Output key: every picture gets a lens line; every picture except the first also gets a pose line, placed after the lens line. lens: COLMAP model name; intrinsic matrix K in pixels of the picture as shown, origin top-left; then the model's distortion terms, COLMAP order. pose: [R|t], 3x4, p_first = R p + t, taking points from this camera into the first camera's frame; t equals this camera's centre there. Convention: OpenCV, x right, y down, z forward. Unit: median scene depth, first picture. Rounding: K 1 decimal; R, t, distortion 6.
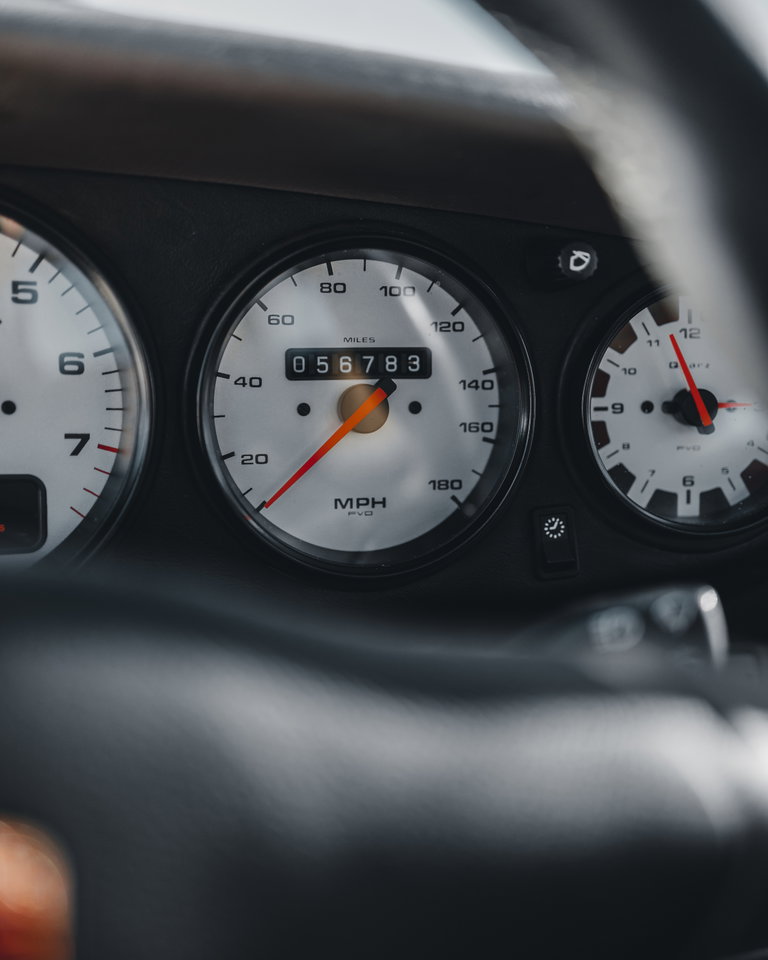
lens RADIAL K [[1224.2, 0, 384.0], [0, 1224.2, 480.0], [0, 0, 1]] dist [0.027568, 0.000129]
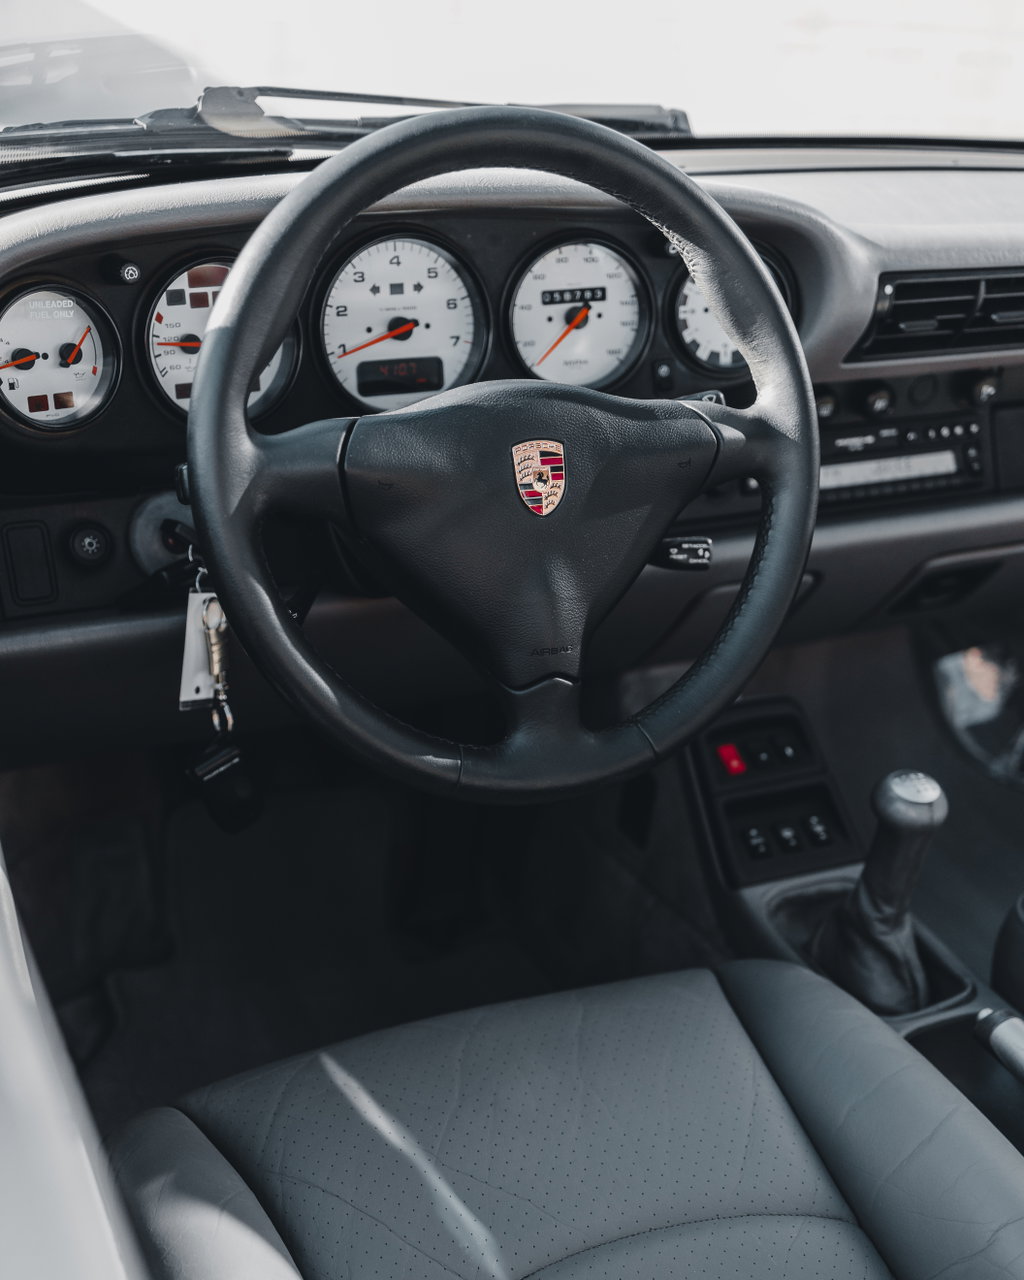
lens RADIAL K [[1555.1, 0, 512.5], [0, 1555.1, 761.8], [0, 0, 1]] dist [-0.011683, 0.032085]
pose [[0.996069, -0.058629, 0.066398, -0.358509], [0.038352, 0.961148, 0.273355, -0.058826], [-0.079845, -0.269734, 0.959619, -1.840577]]
